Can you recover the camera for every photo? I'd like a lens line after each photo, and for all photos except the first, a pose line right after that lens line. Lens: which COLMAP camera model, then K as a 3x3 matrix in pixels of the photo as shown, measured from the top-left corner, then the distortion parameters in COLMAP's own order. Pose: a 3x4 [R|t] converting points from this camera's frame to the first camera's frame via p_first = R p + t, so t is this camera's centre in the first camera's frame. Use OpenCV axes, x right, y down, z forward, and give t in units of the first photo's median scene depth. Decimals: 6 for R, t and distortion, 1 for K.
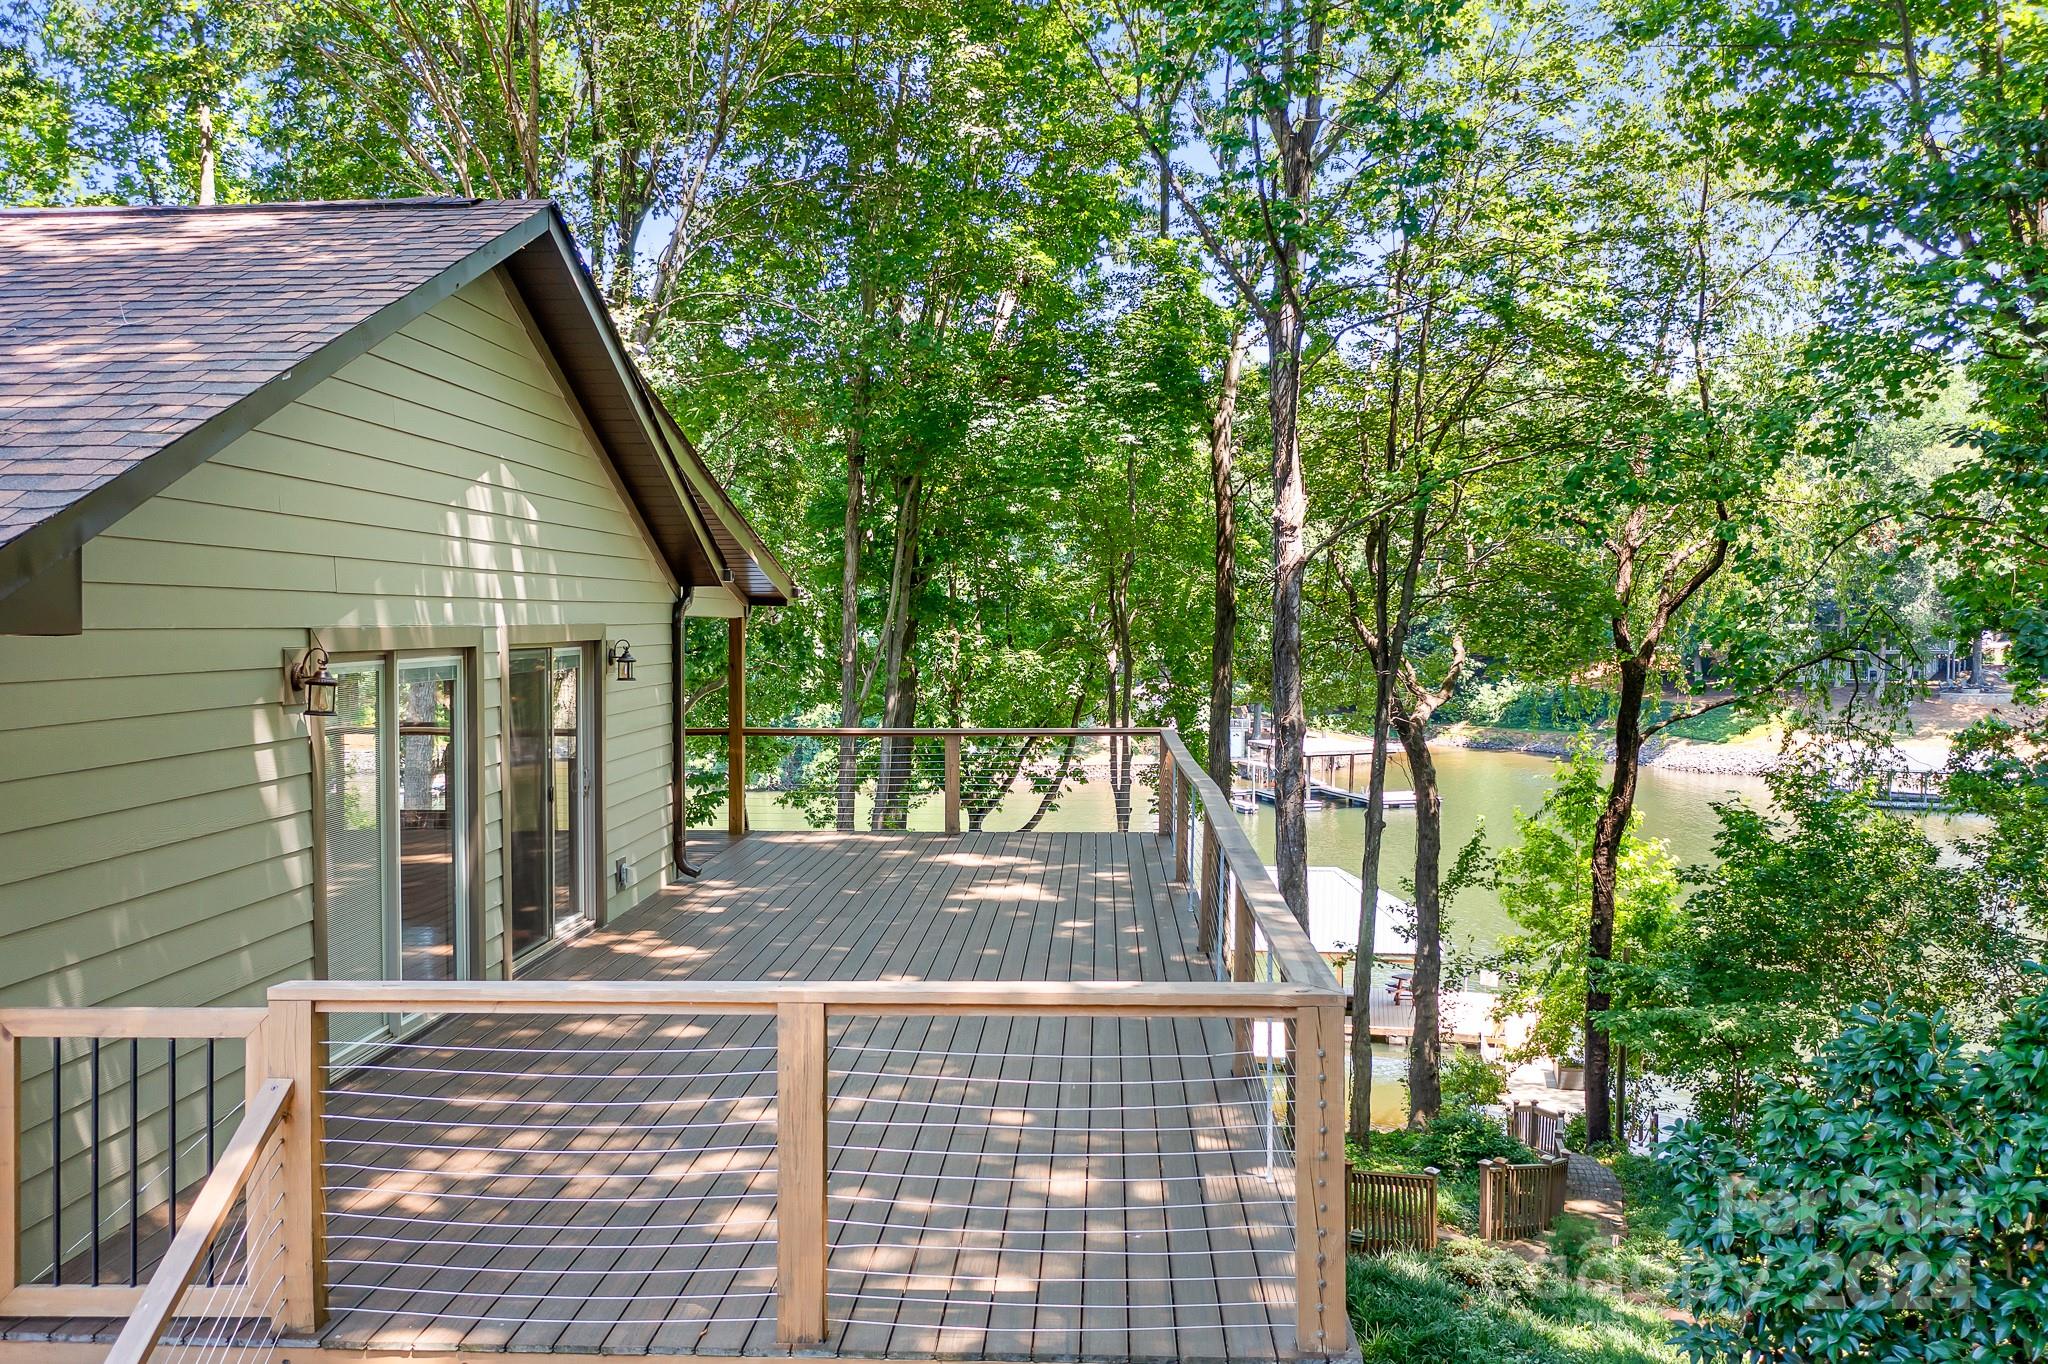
lens RADIAL K [[1631.4, 0, 1024.0], [0, 1631.4, 682.0], [0, 0, 1]] dist [-0.019863, -0.012874]
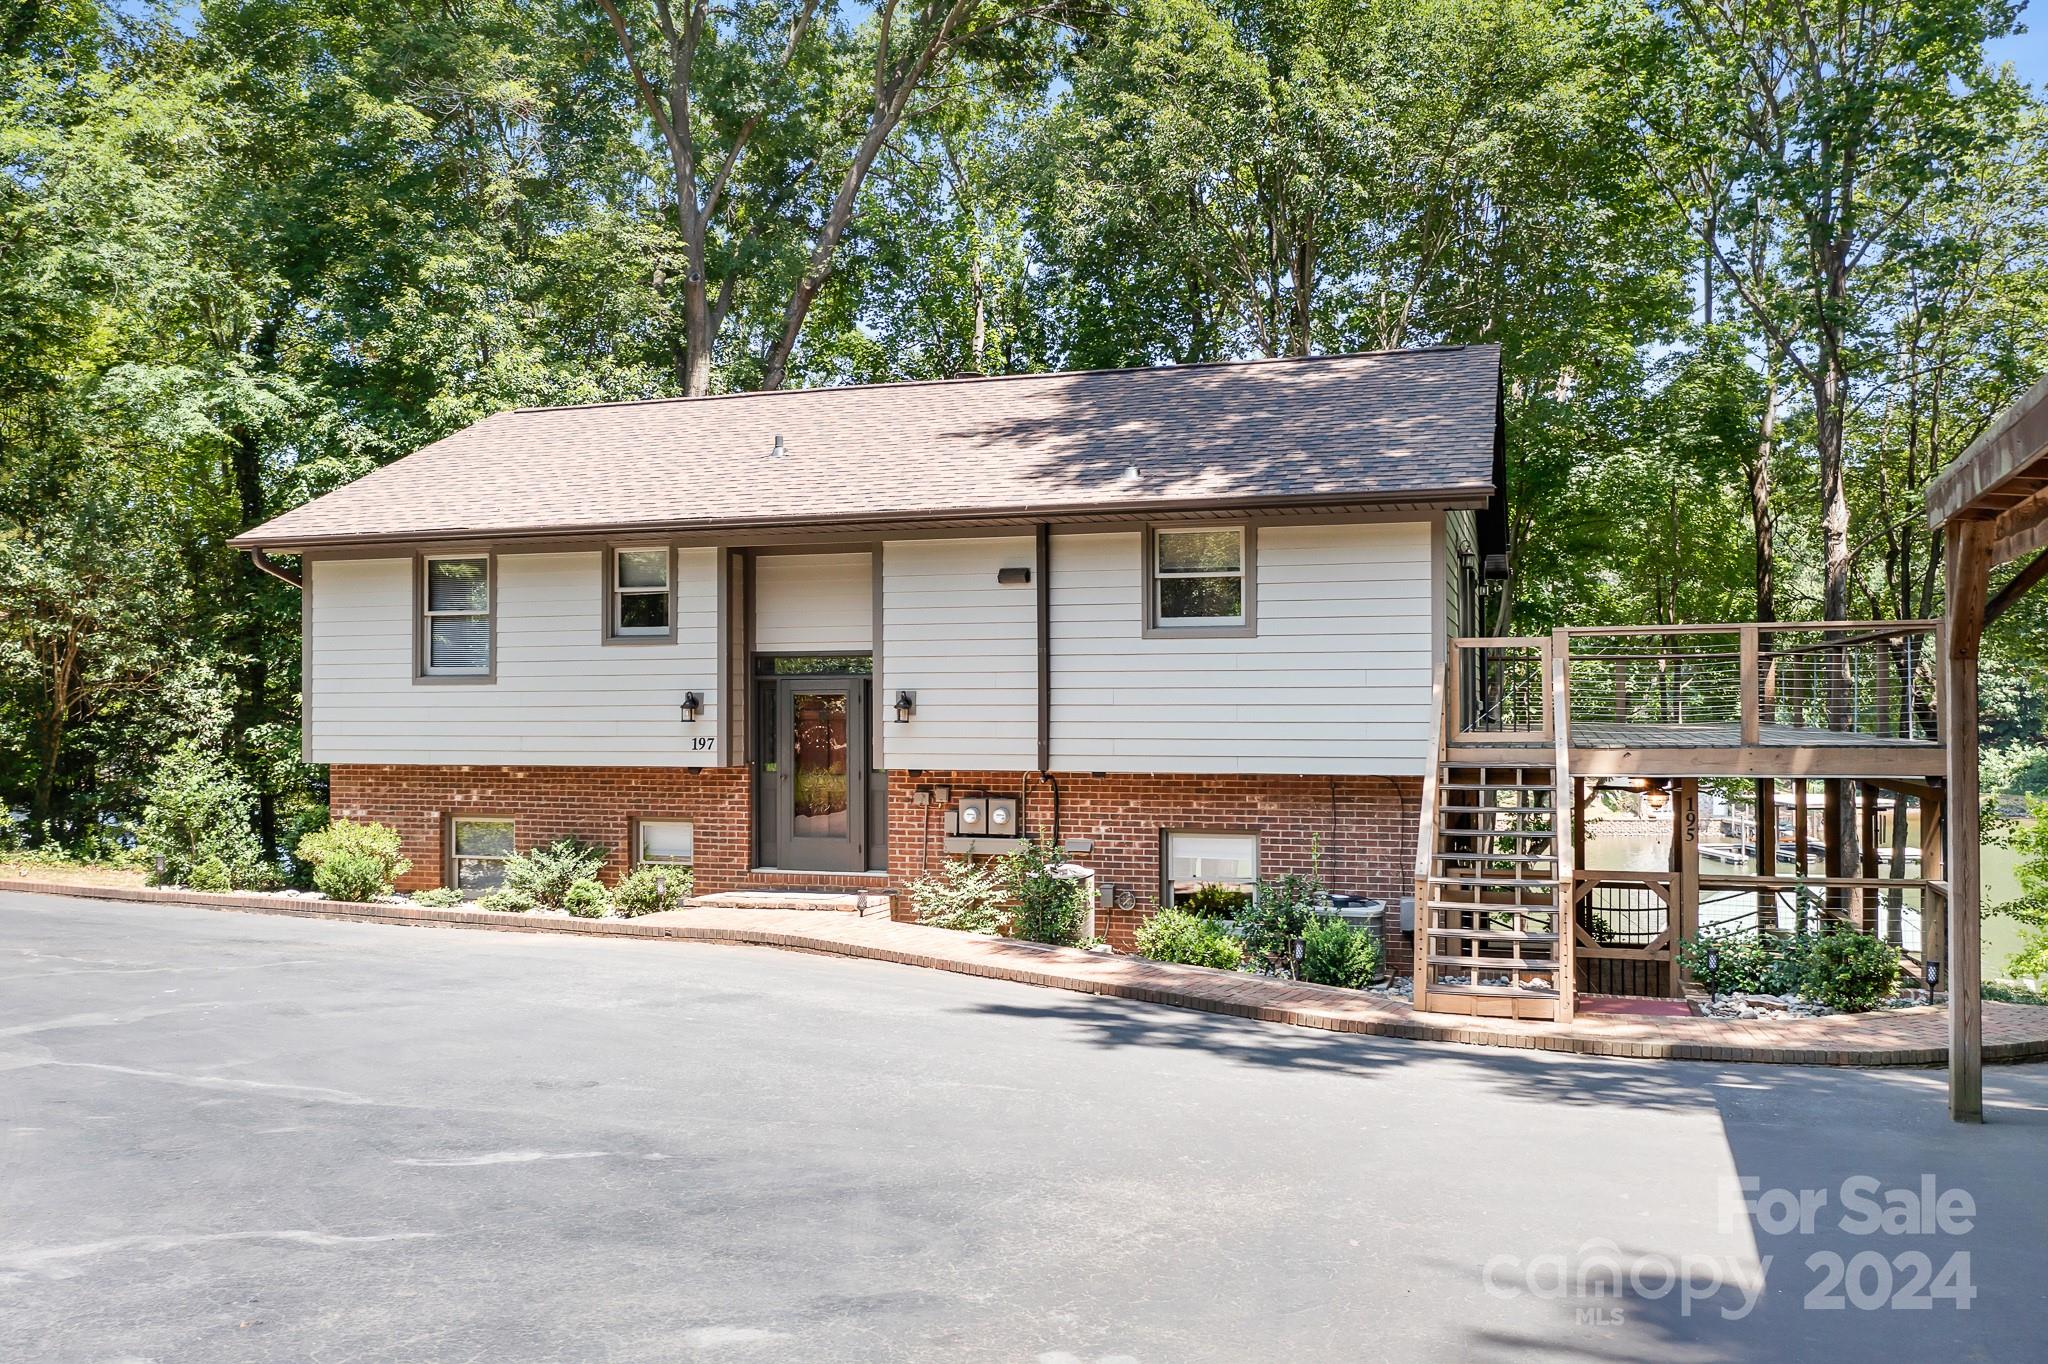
lens RADIAL K [[1631.4, 0, 1024.0], [0, 1631.4, 682.0], [0, 0, 1]] dist [-0.019863, -0.012874]
pose [[0.965586, -0.008124, -0.259958, -0.120145], [-0.004915, 0.998764, -0.049469, 0.084602], [0.260039, 0.049044, 0.964352, -0.405882]]
